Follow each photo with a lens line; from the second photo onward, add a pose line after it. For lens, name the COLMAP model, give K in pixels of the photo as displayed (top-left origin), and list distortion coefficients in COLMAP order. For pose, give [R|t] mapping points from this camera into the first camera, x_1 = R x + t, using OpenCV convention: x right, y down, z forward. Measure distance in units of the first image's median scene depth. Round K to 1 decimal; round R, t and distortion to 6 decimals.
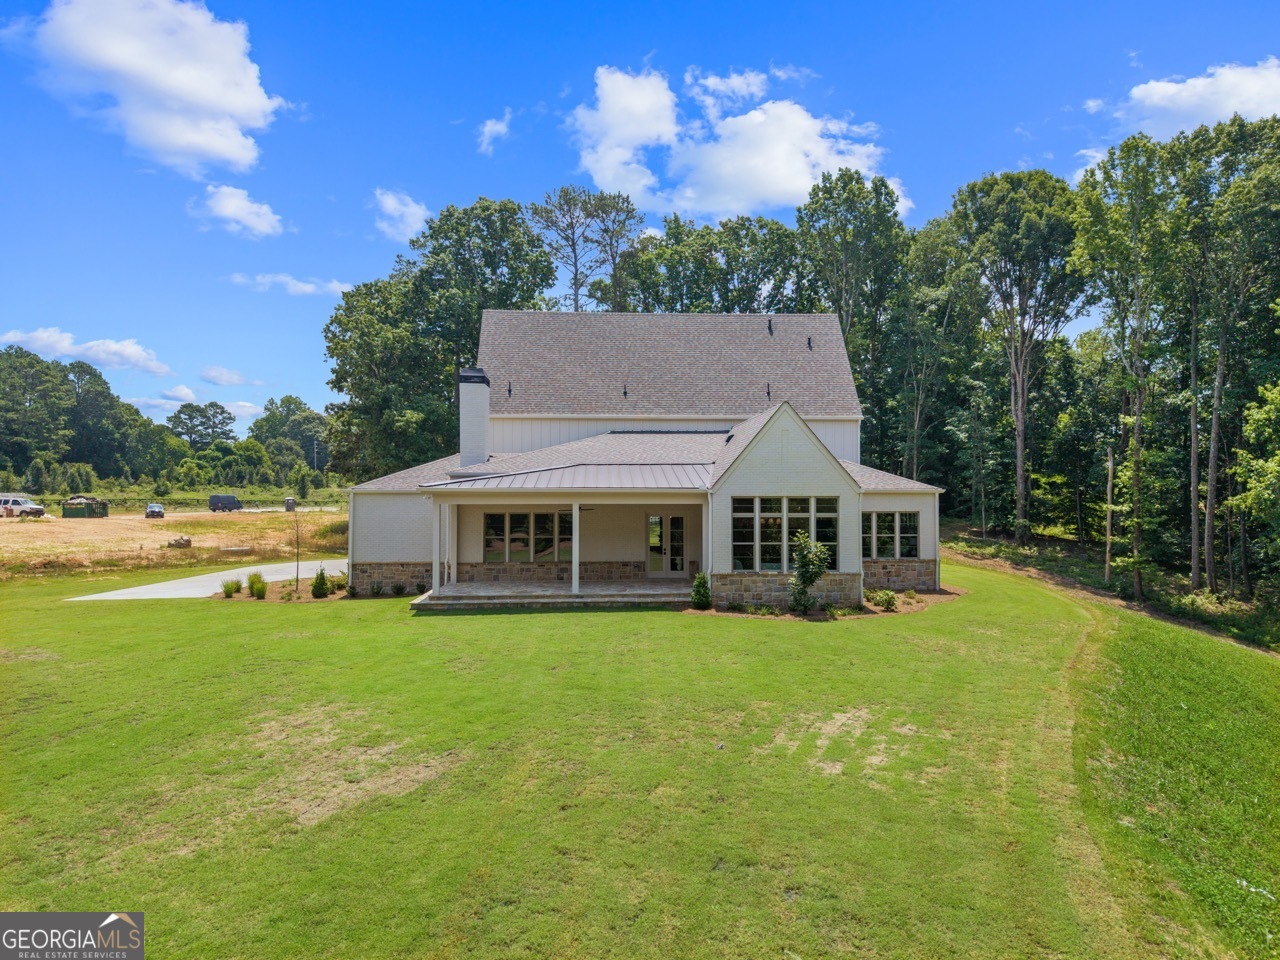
lens RADIAL K [[848.2, 0, 640.1], [0, 848.2, 511.6], [0, 0, 1]] dist [0.041217, -0.045371]
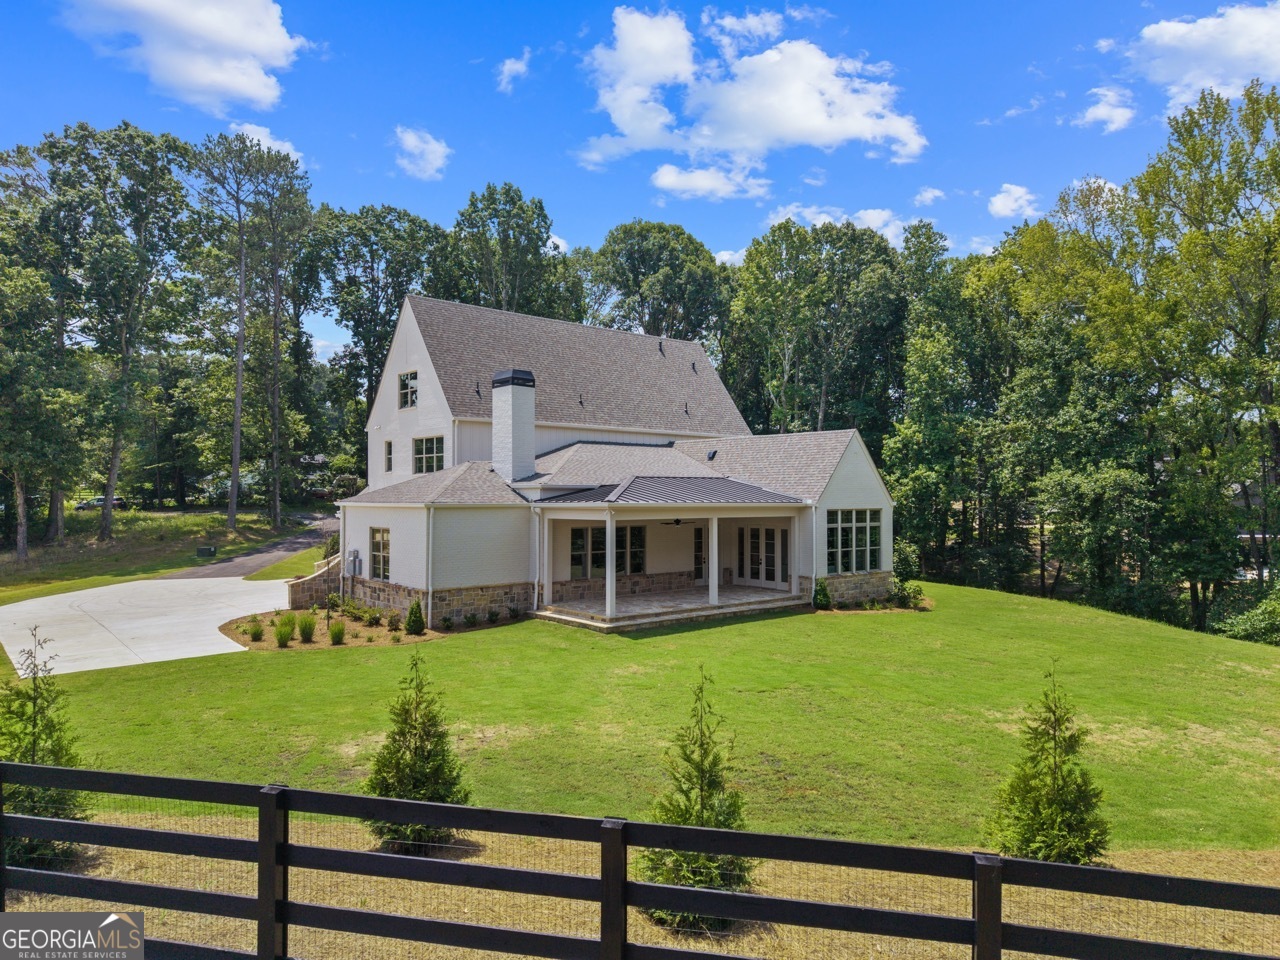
lens RADIAL K [[848.2, 0, 640.1], [0, 848.2, 511.6], [0, 0, 1]] dist [0.041217, -0.045371]
pose [[0.800967, -0.010491, 0.598617, -0.691585], [0.010073, 0.999941, 0.004047, -0.019518], [-0.598624, 0.002788, 0.801025, 0.203134]]
